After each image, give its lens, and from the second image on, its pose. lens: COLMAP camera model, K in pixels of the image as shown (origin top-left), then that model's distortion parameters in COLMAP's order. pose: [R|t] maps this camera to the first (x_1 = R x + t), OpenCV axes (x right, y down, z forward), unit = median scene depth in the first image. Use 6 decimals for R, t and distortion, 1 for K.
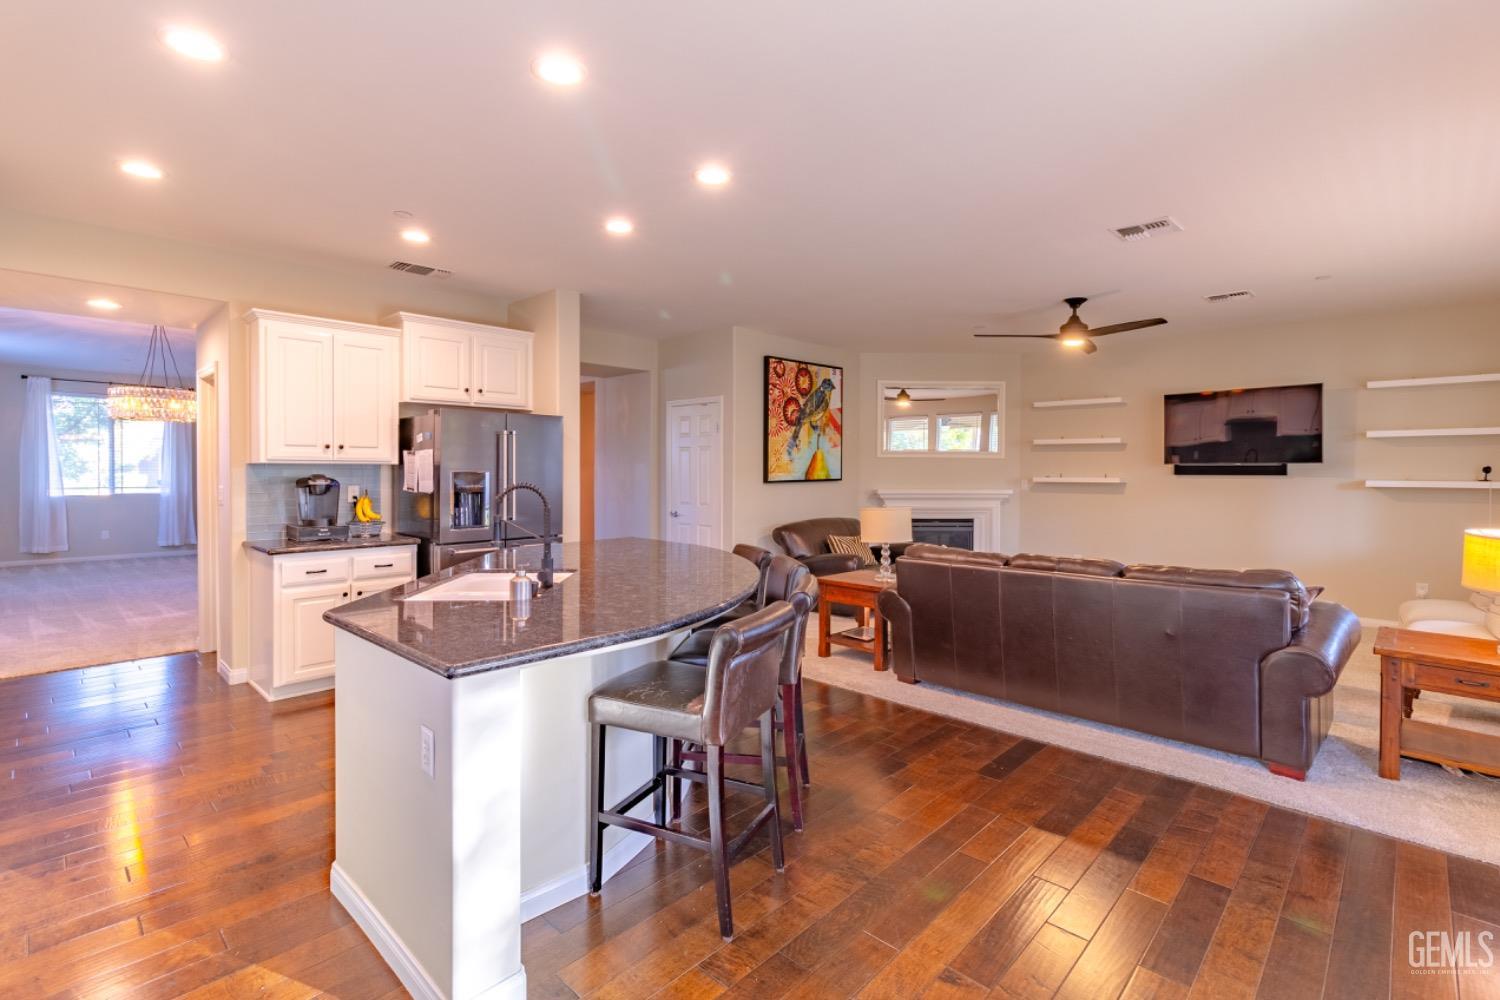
lens RADIAL K [[691.7, 0, 758.5], [0, 691.7, 473.5], [0, 0, 1]] dist [-0.001499, -0.000639]
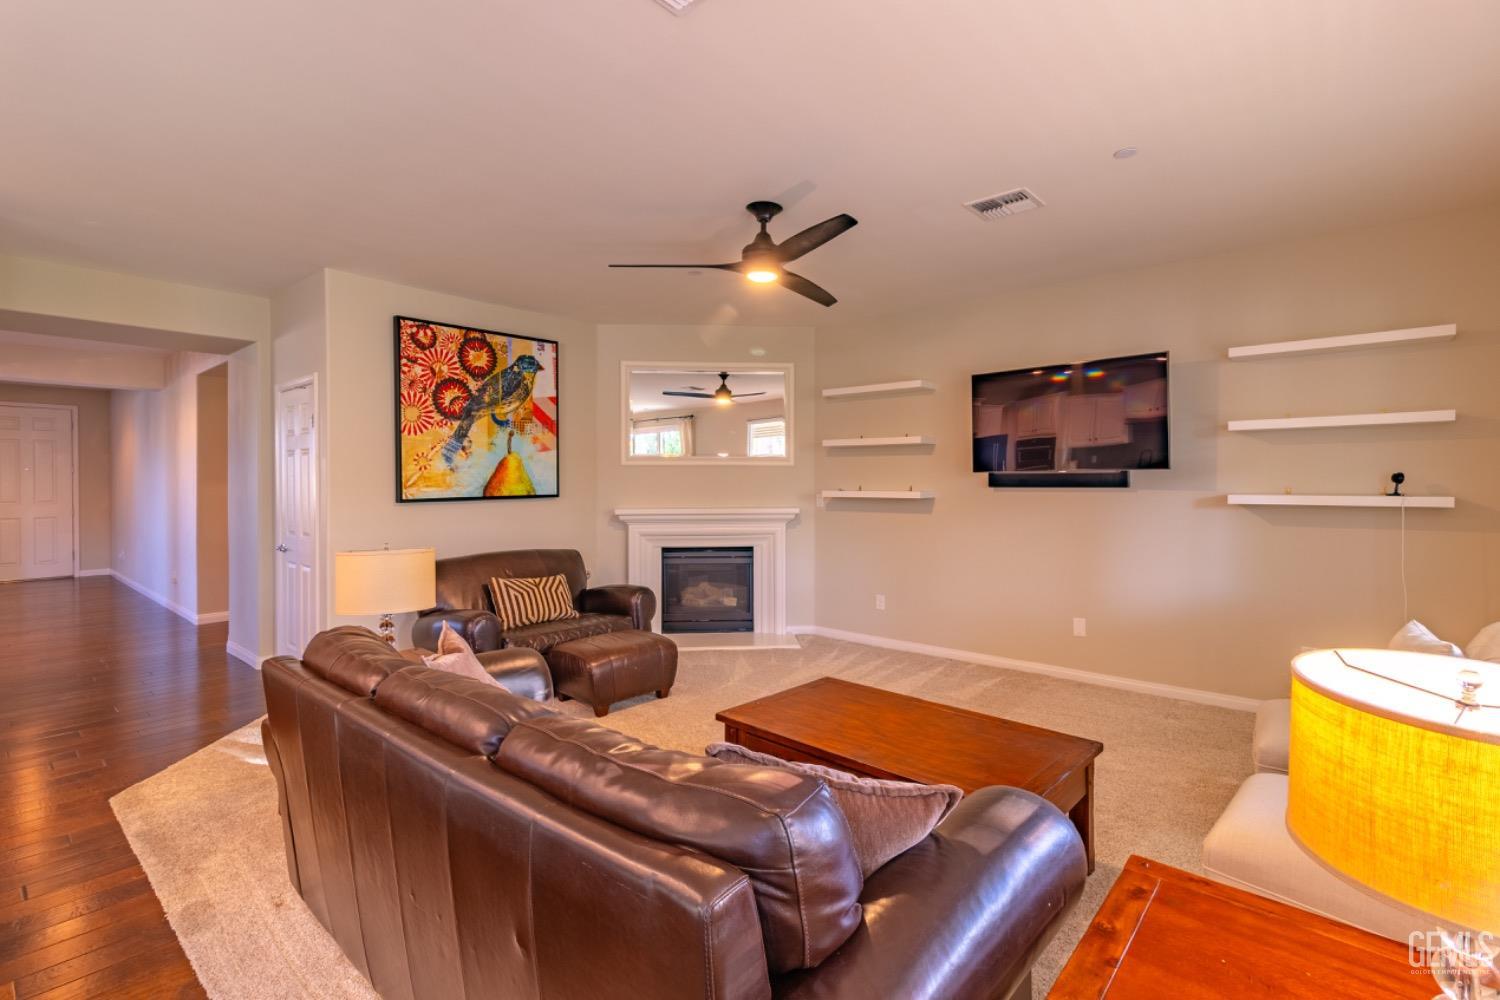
lens RADIAL K [[691.7, 0, 754.3], [0, 691.7, 485.2], [0, 0, 1]] dist [-0.001499, -0.000639]
pose [[0.998798, -0.004825, 0.048775, 0.313179], [0.004865, 0.999988, -0.000706, -0.000755], [-0.048771, 0.000942, 0.998810, 0.284549]]
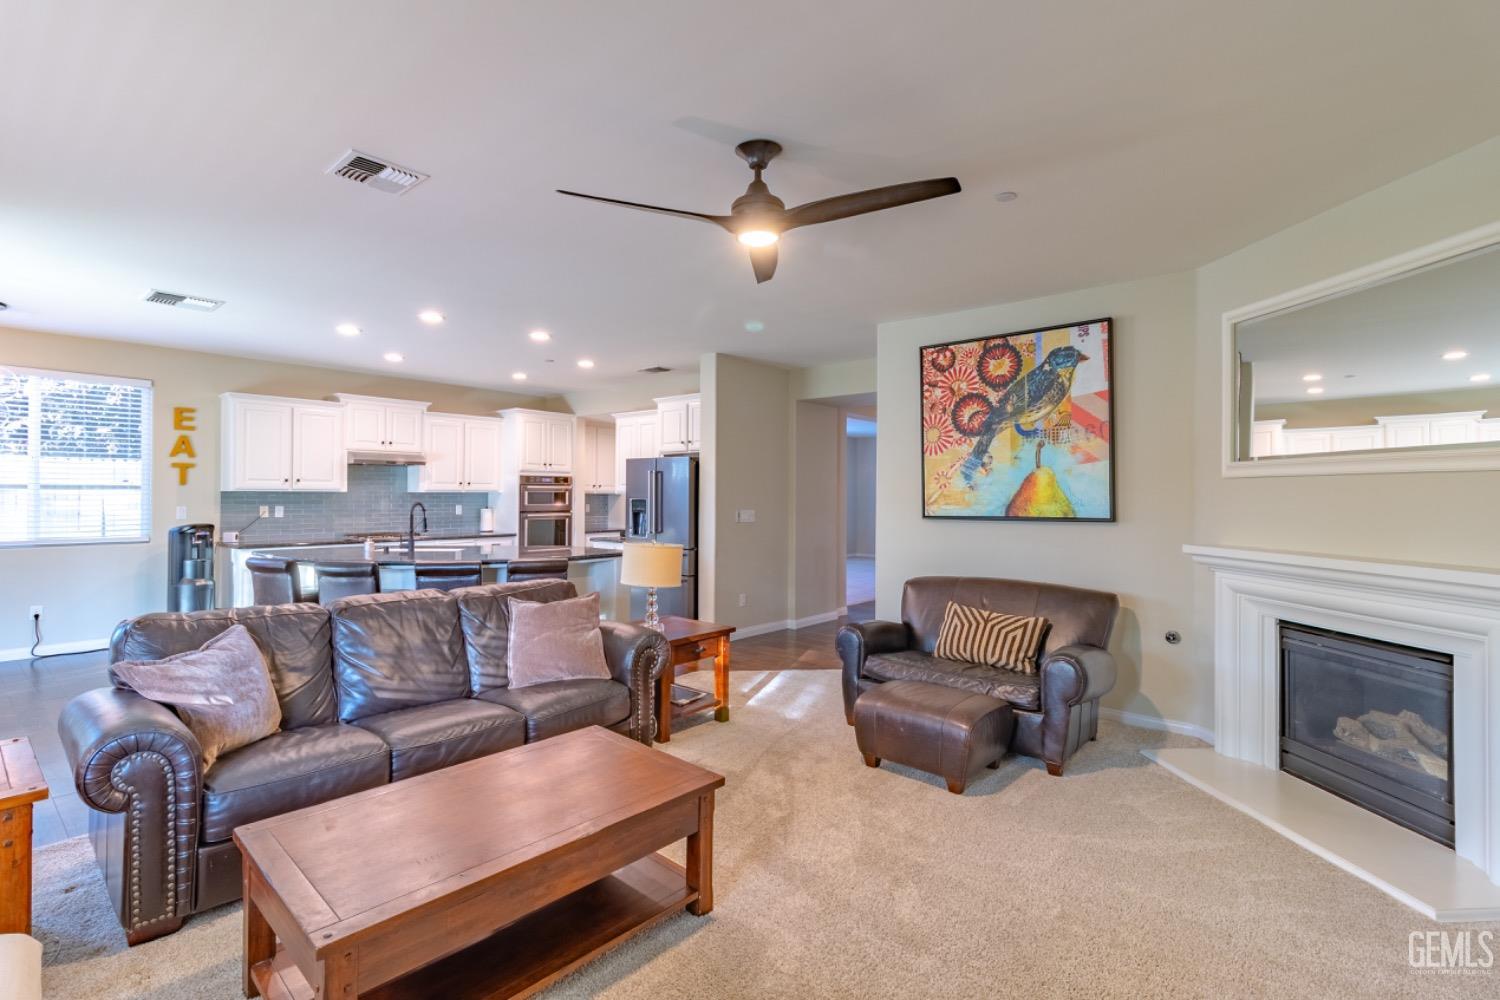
lens RADIAL K [[691.7, 0, 750.2], [0, 691.7, 491.5], [0, 0, 1]] dist [-0.001499, -0.000639]
pose [[0.045394, -0.011045, -0.998908, 0.706510], [-0.018407, 0.999760, -0.011891, -0.002336], [0.998800, 0.018927, 0.045180, 0.742000]]
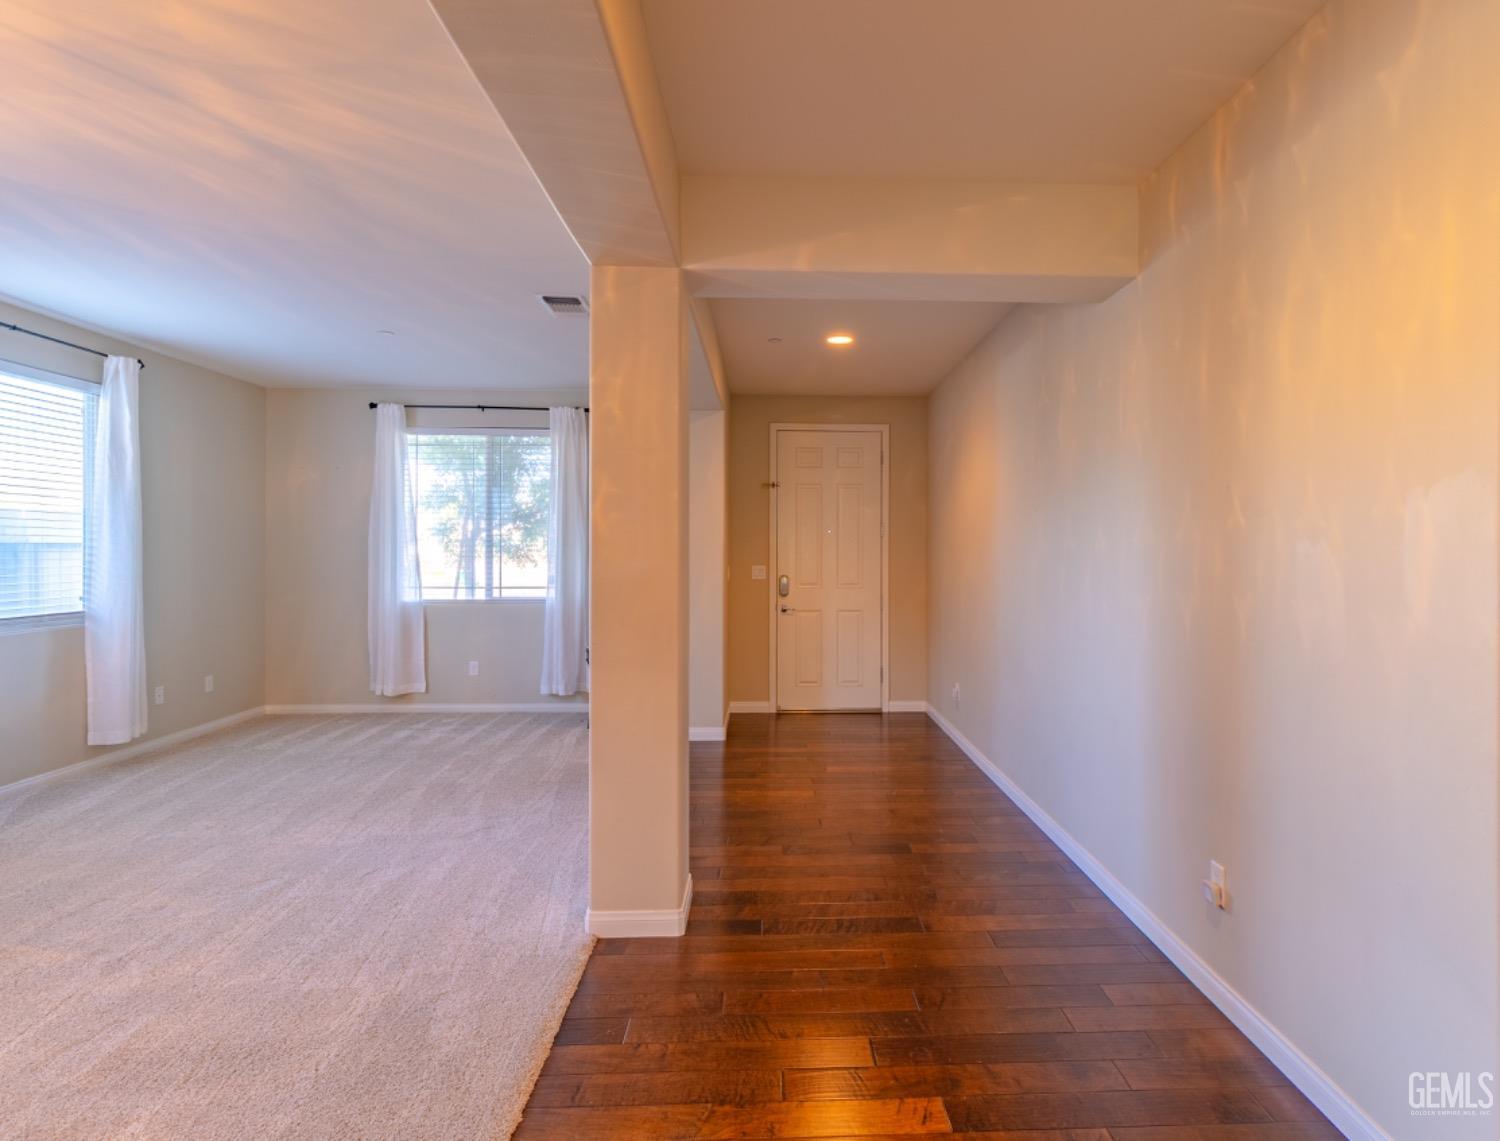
lens RADIAL K [[716.1, 0, 752.6], [0, 716.1, 564.6], [0, 0, 1]] dist [0.000517, 0.000015]
pose [[0.675467, 0.008460, -0.737341, -0.471354], [-0.004767, 0.999963, 0.007107, -0.005734], [0.737375, -0.001286, 0.675483, 1.055484]]
